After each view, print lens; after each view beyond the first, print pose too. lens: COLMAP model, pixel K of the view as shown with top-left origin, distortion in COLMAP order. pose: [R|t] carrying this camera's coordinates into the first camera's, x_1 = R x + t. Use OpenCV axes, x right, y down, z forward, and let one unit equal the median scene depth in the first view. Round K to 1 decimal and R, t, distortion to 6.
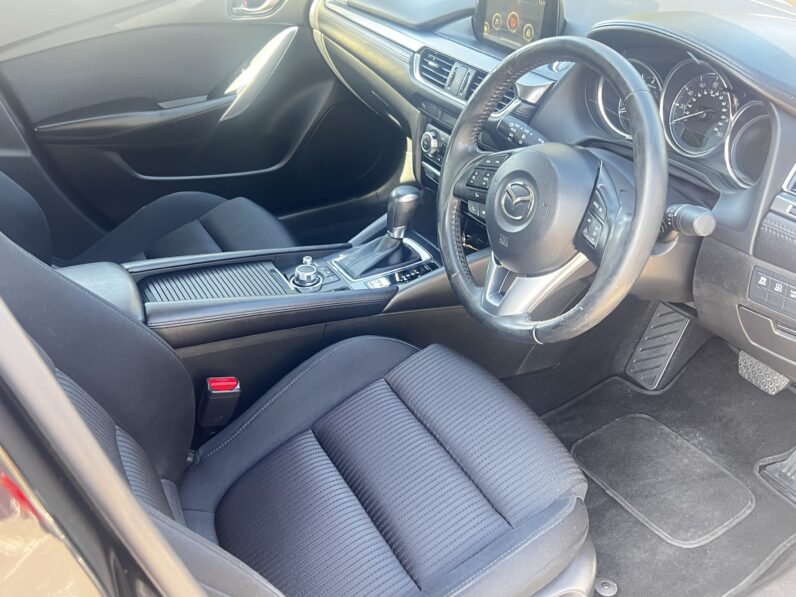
lens RADIAL K [[833.9, 0, 398.0], [0, 833.9, 298.5], [0, 0, 1]] dist [0.076093, -0.001503]
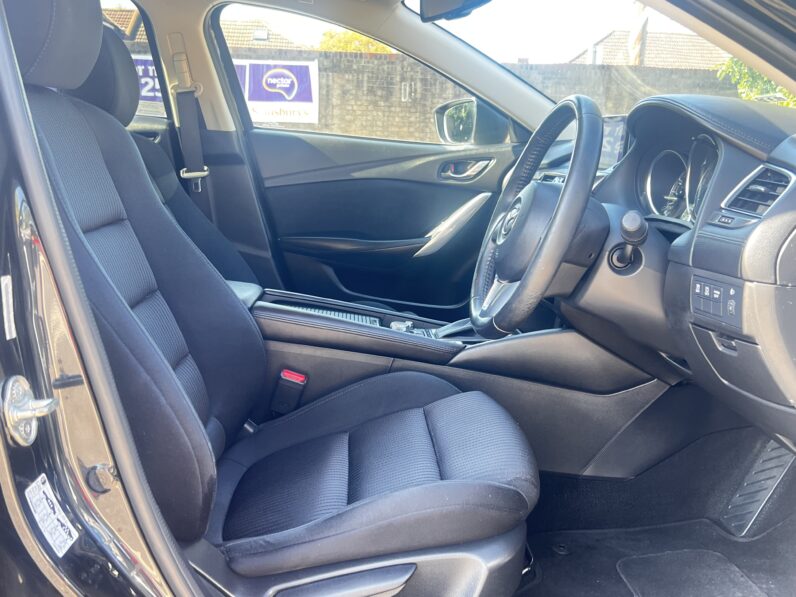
lens RADIAL K [[833.9, 0, 398.0], [0, 833.9, 298.5], [0, 0, 1]] dist [0.076093, -0.001503]
pose [[0.892916, 0.113634, -0.435647, 0.343839], [-0.267894, 0.911786, -0.311254, 0.259347], [0.361848, 0.394631, 0.844590, -0.014046]]
